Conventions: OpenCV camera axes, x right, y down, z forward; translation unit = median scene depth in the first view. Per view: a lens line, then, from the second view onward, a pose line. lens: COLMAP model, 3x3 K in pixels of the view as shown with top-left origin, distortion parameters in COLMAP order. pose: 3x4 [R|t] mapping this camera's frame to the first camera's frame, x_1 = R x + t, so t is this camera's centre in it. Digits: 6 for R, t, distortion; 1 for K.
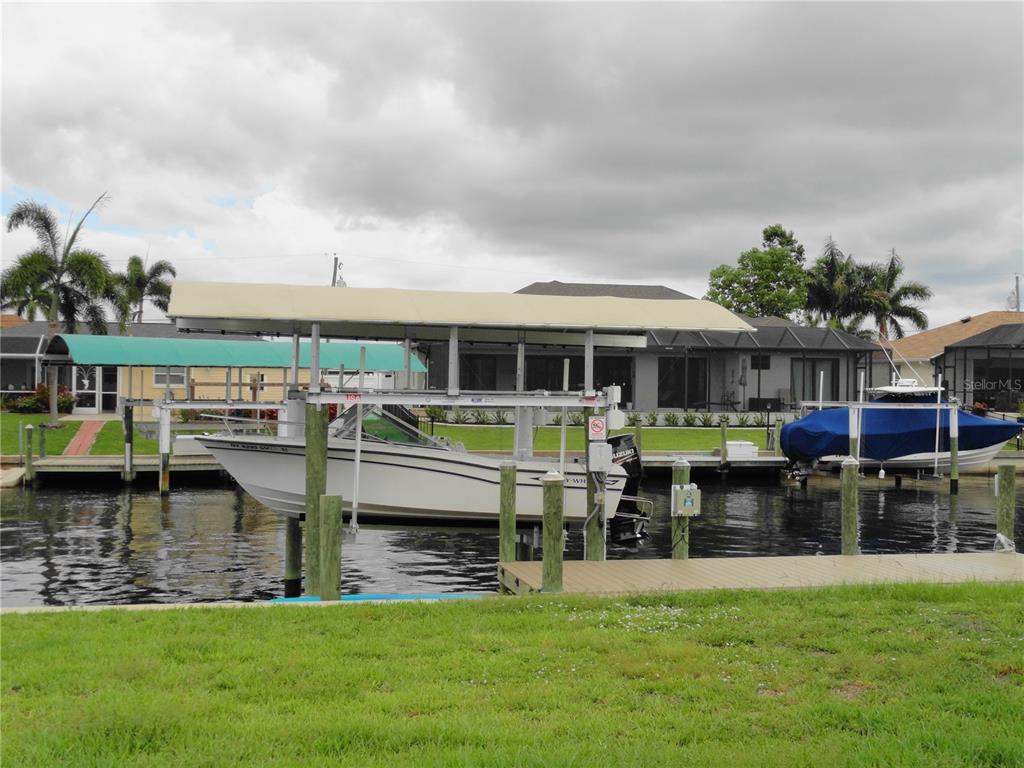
lens RADIAL K [[1301.5, 0, 512.6], [0, 1301.5, 380.8], [0, 0, 1]] dist [-0.029991, 0.000000]
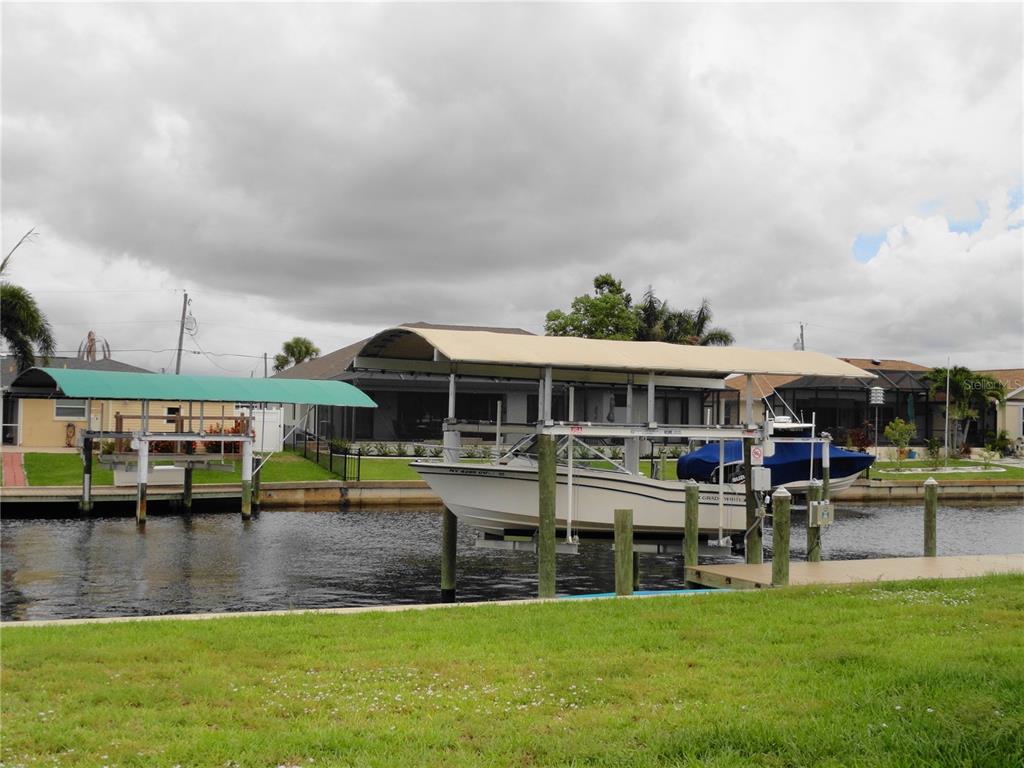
lens RADIAL K [[1261.7, 0, 510.8], [0, 1261.7, 391.9], [0, 0, 1]] dist [-0.055606, 0.000000]
pose [[0.980744, 0.009724, 0.195057, -0.149513], [-0.005961, 0.999785, -0.019872, 0.000768], [-0.195208, 0.018326, 0.980591, -0.036639]]
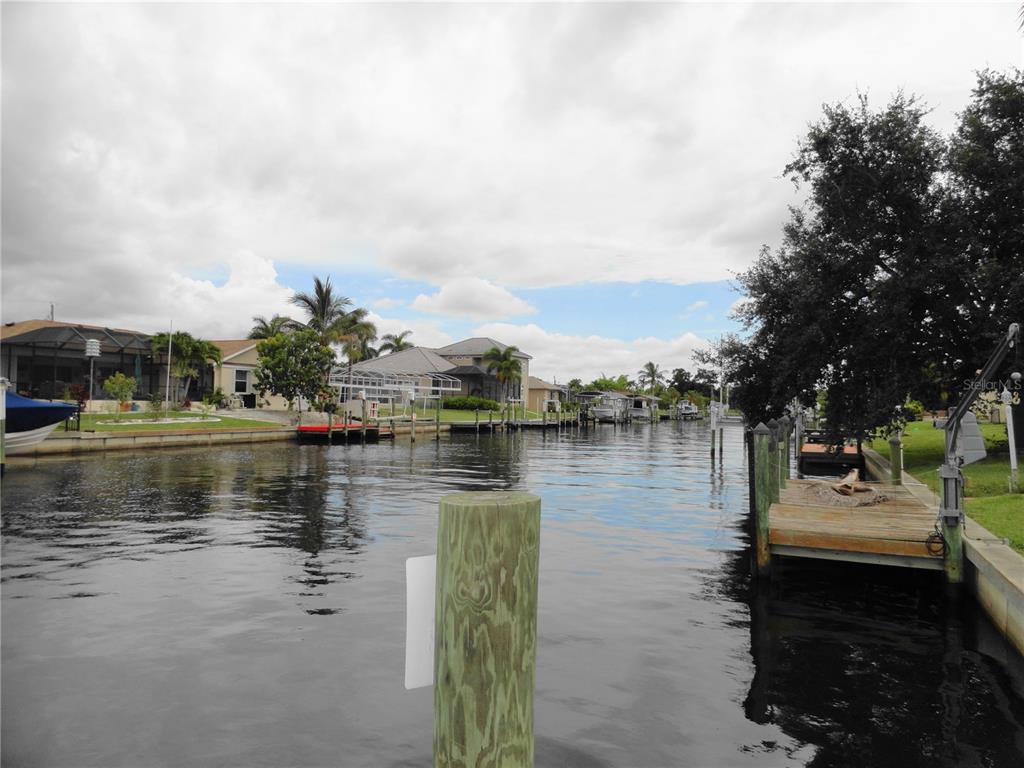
lens RADIAL K [[705.3, 0, 507.4], [0, 705.3, 392.6], [0, 0, 1]] dist [-0.001545, 0.010196]
pose [[0.575740, 0.010827, 0.817561, 0.127332], [-0.011455, 0.999921, -0.005175, 0.022086], [-0.817552, -0.006386, 0.575819, 0.389340]]
